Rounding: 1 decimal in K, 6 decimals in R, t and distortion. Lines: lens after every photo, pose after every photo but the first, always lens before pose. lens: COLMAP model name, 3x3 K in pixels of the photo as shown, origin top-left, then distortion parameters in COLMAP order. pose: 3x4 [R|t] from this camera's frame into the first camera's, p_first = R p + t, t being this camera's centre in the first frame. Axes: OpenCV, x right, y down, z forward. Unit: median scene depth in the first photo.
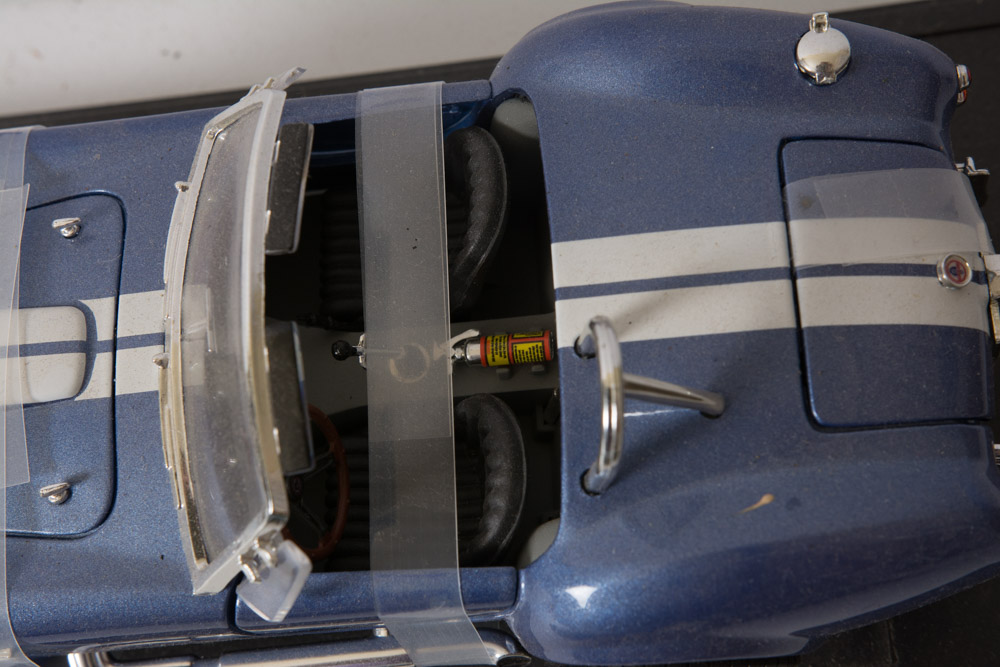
lens RADIAL K [[1445.9, 0, 500.0], [0, 1445.9, 333.5], [0, 0, 1]] dist [0.045982, 0.100374]
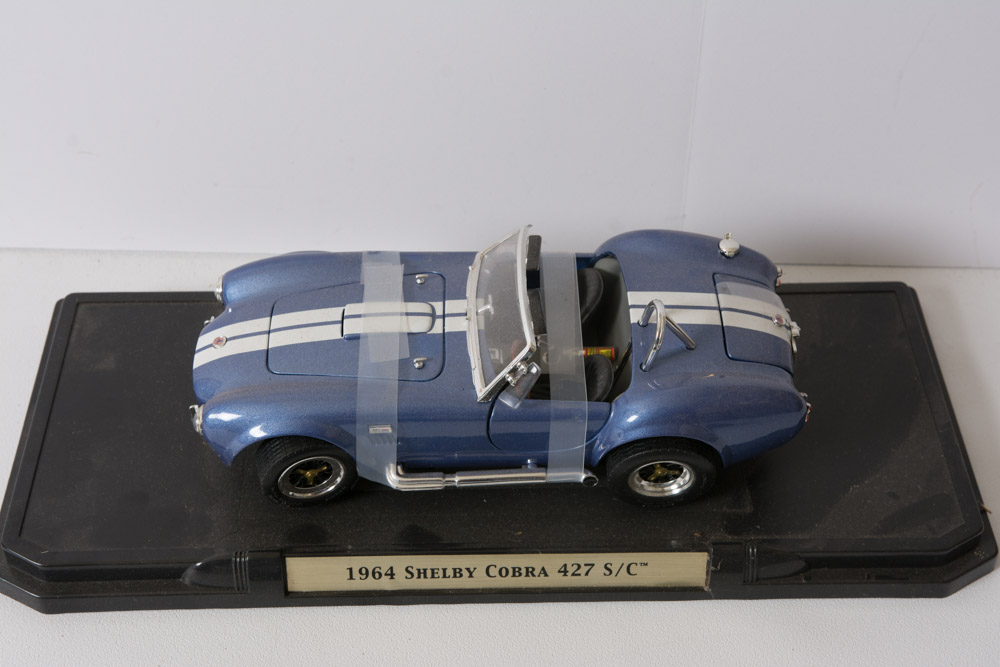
lens RADIAL K [[1445.9, 0, 500.0], [0, 1445.9, 333.5], [0, 0, 1]] dist [0.045982, 0.100374]
pose [[0.984773, 0.135160, 0.109330, -0.444343], [-0.073091, 0.892525, -0.445036, 1.127747], [-0.157731, 0.430268, 0.888814, -1.177258]]
